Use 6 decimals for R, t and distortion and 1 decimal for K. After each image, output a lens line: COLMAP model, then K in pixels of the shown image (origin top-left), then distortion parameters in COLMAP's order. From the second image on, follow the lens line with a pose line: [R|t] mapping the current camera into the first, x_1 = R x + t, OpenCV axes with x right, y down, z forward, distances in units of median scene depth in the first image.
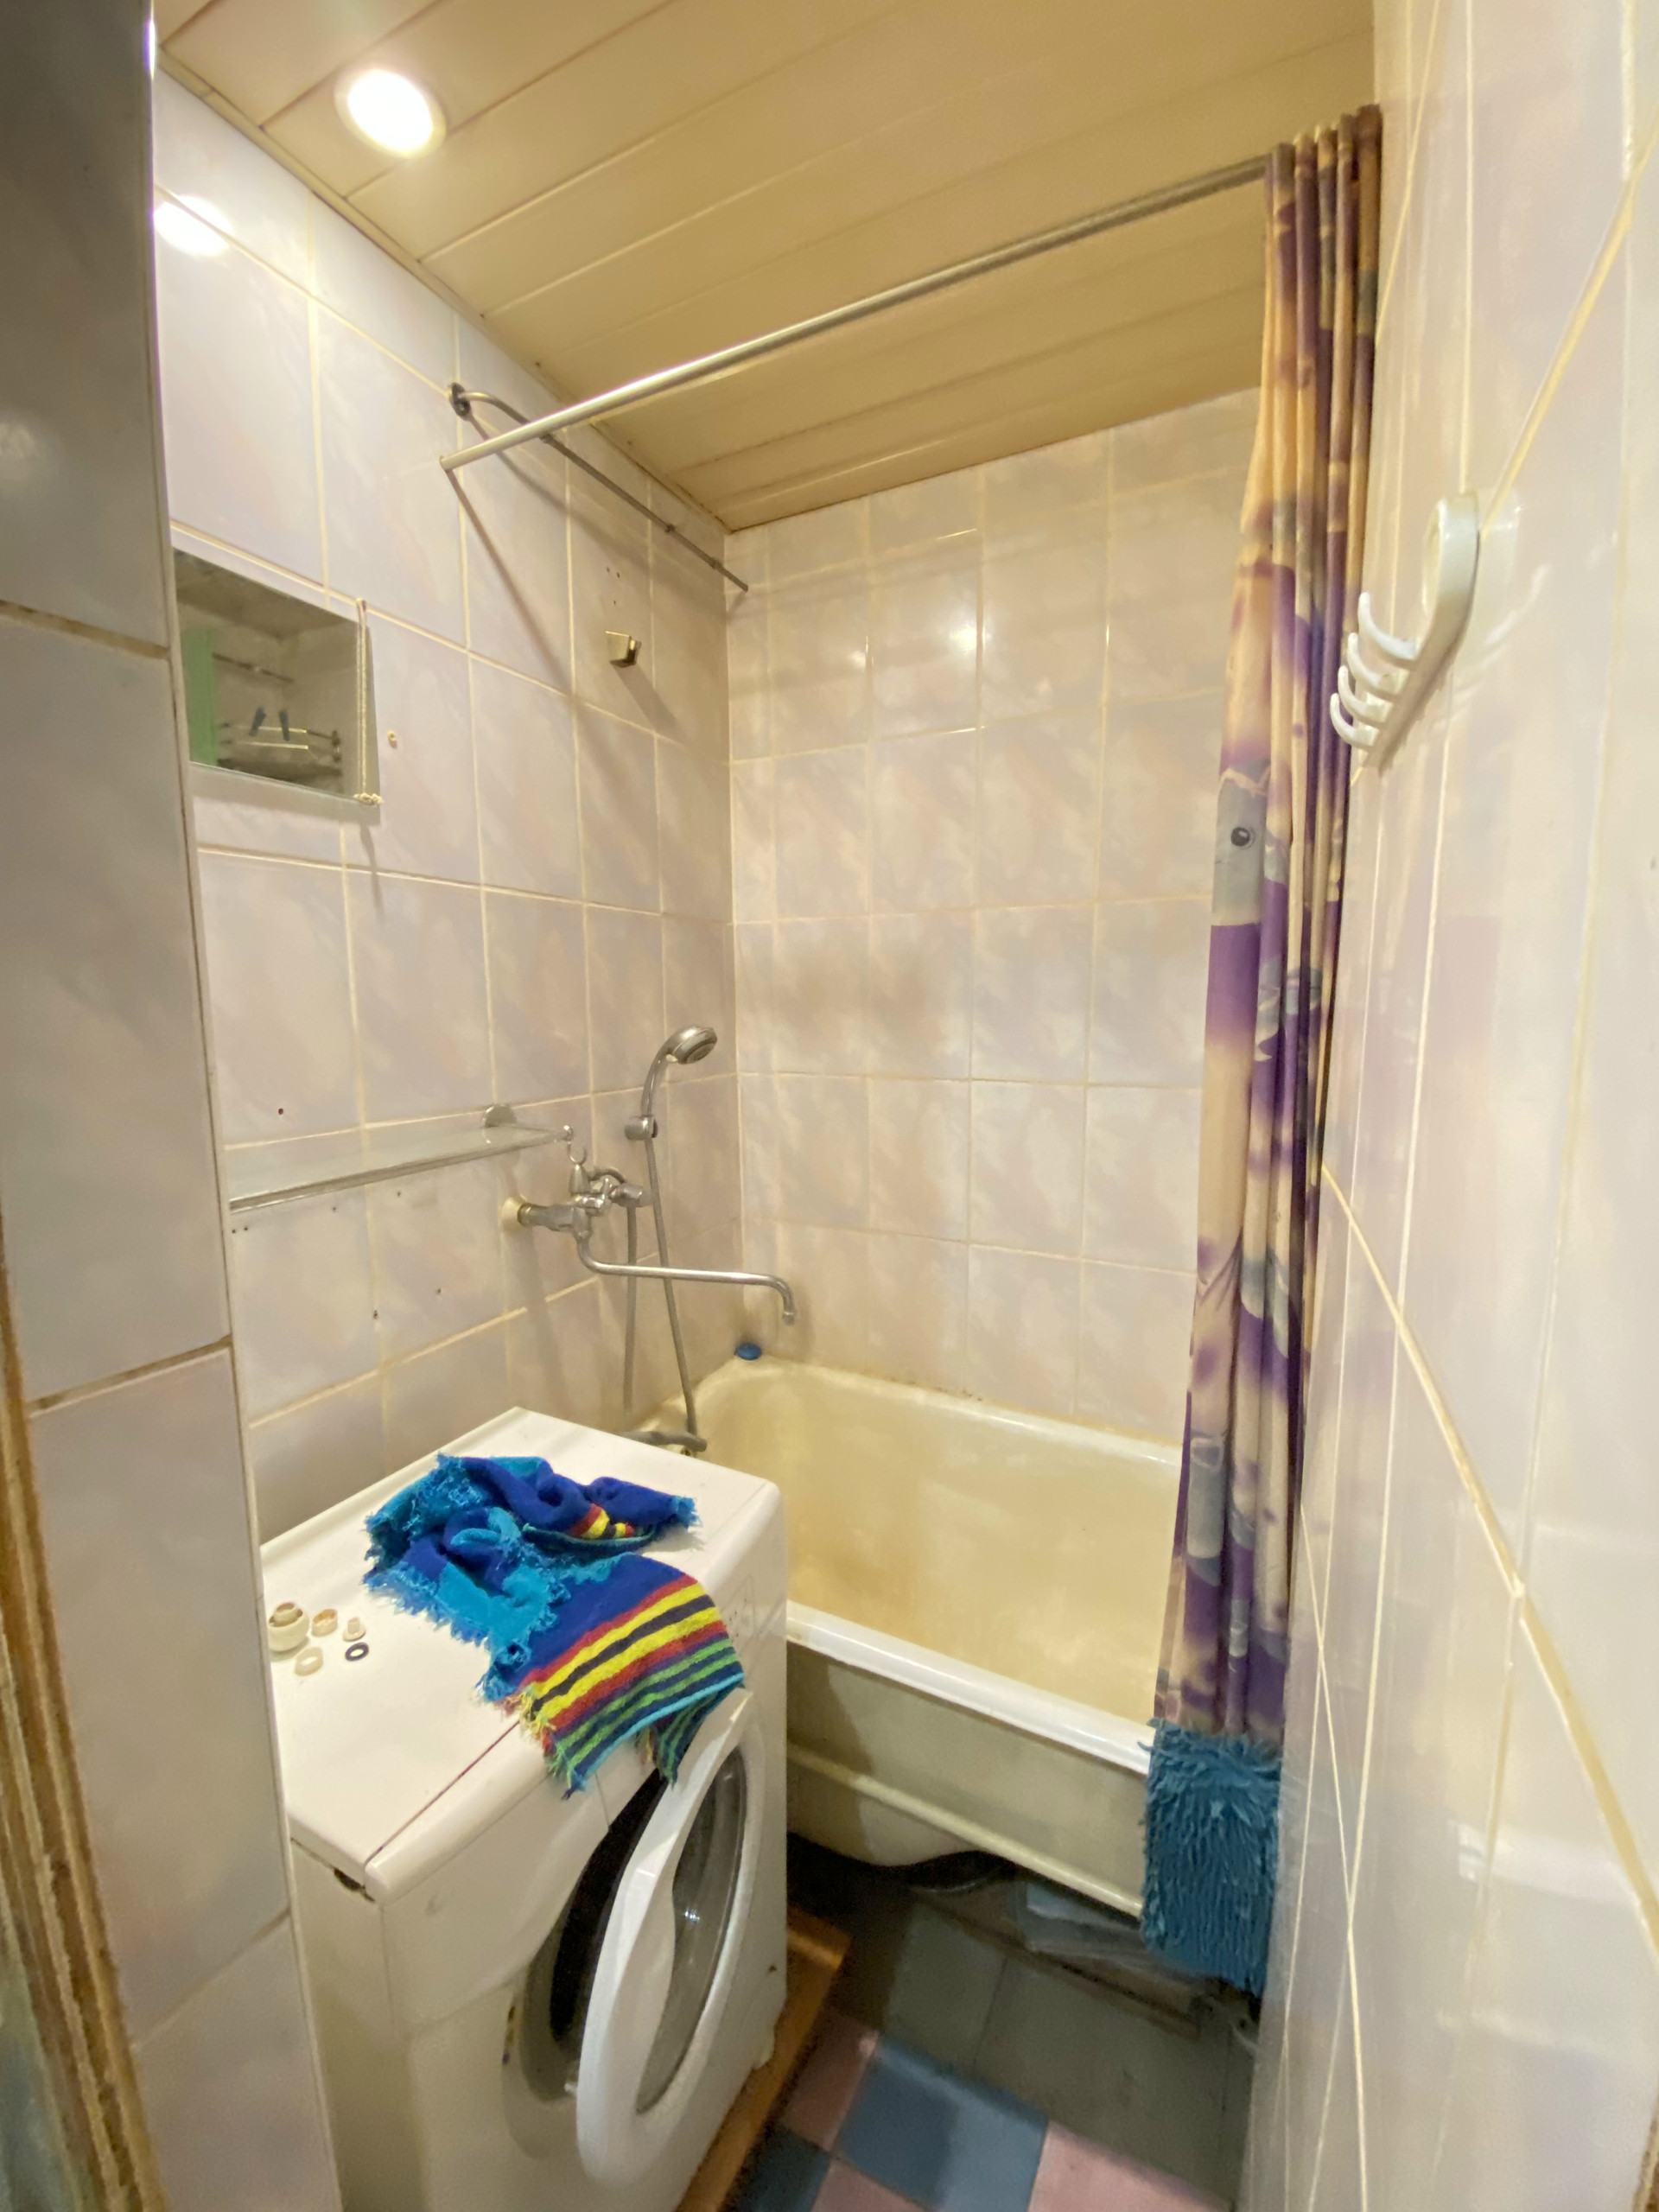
lens RADIAL K [[936.5, 0, 829.5], [0, 936.5, 1106.0], [0, 0, 1]] dist [0.052724, -0.021485]
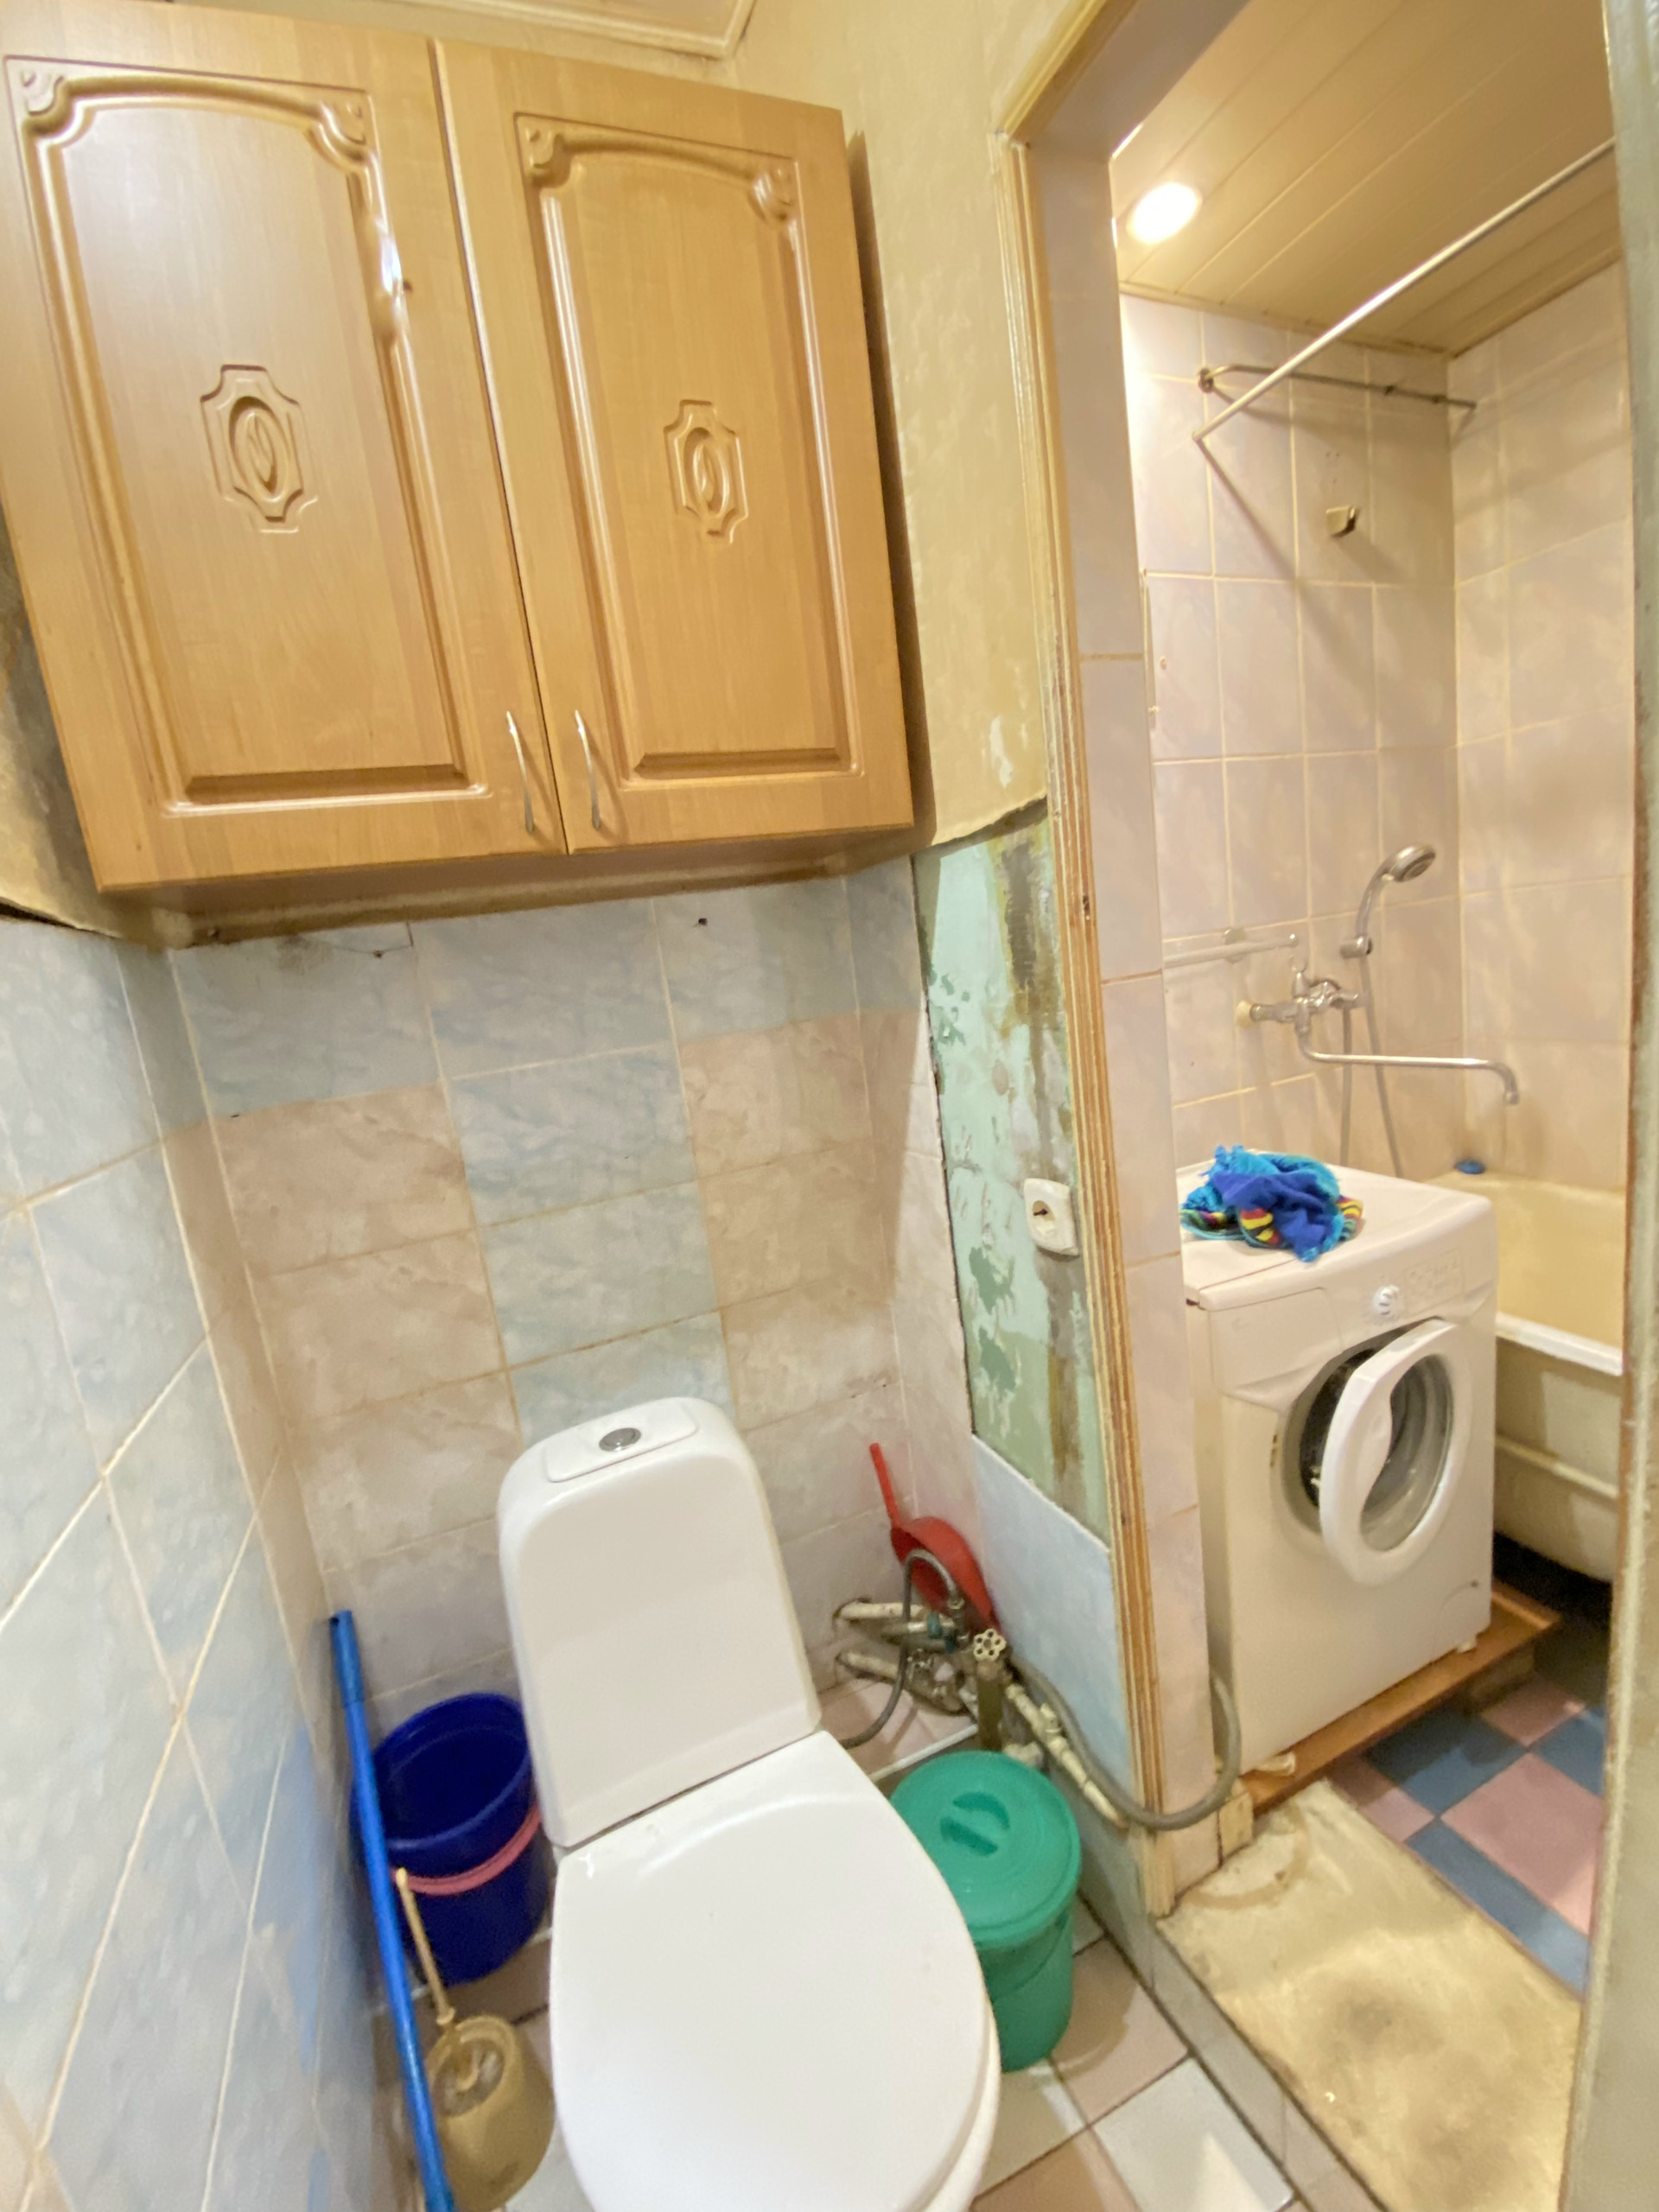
lens RADIAL K [[883.8, 0, 829.5], [0, 883.8, 1106.0], [0, 0, 1]] dist [0.013847, -0.016870]
pose [[0.748983, 0.026920, -0.662043, 0.043887], [0.053151, 0.993514, 0.100528, 0.079934], [0.660455, -0.110482, 0.742693, -0.276698]]
